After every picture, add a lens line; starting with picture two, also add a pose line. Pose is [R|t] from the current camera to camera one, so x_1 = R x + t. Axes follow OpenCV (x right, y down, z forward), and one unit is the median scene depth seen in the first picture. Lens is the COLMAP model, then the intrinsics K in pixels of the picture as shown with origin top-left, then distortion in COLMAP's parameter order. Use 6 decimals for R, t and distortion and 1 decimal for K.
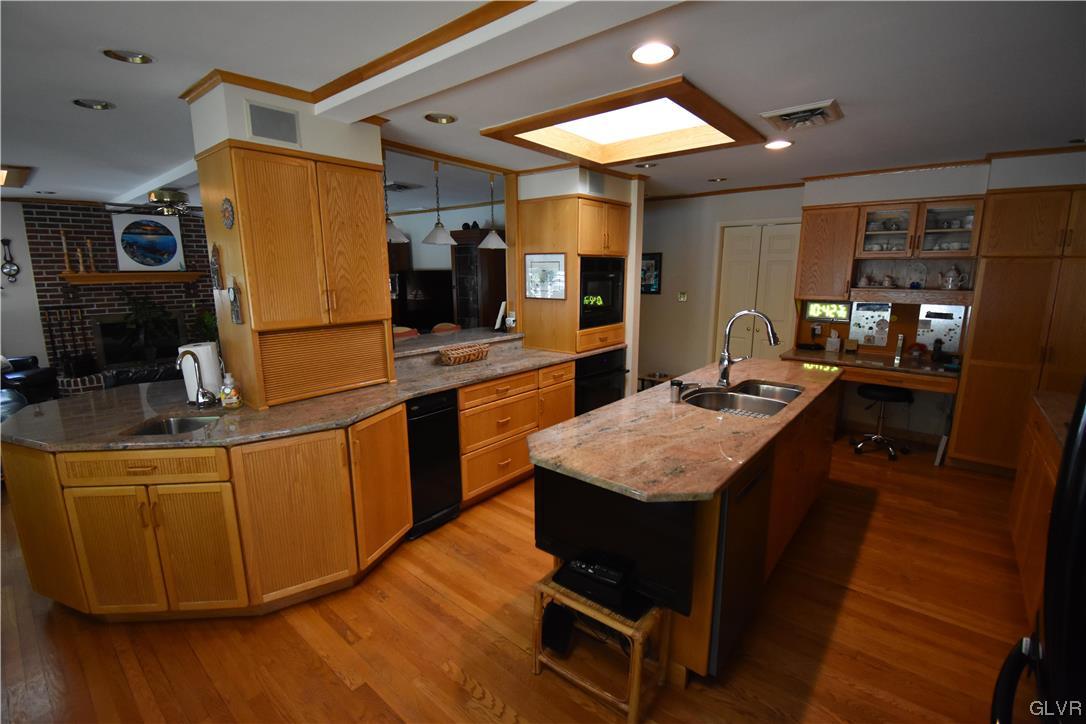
lens RADIAL K [[489.2, 0, 534.4], [0, 489.2, 369.1], [0, 0, 1]] dist [0.011063, -0.017561]
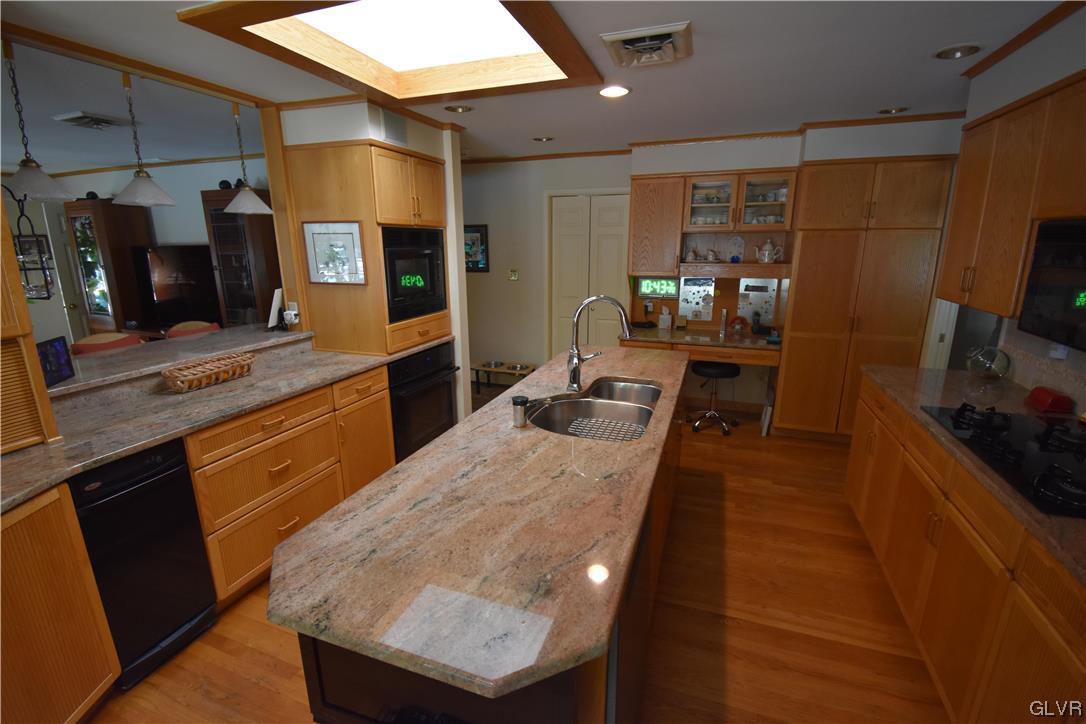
lens RADIAL K [[489.2, 0, 534.9], [0, 489.2, 362.8], [0, 0, 1]] dist [0.011063, -0.017561]
pose [[0.941800, -0.081341, 0.326184, 0.058803], [0.069160, 0.996412, 0.048790, -0.046775], [-0.328982, -0.023392, 0.944046, 0.230256]]
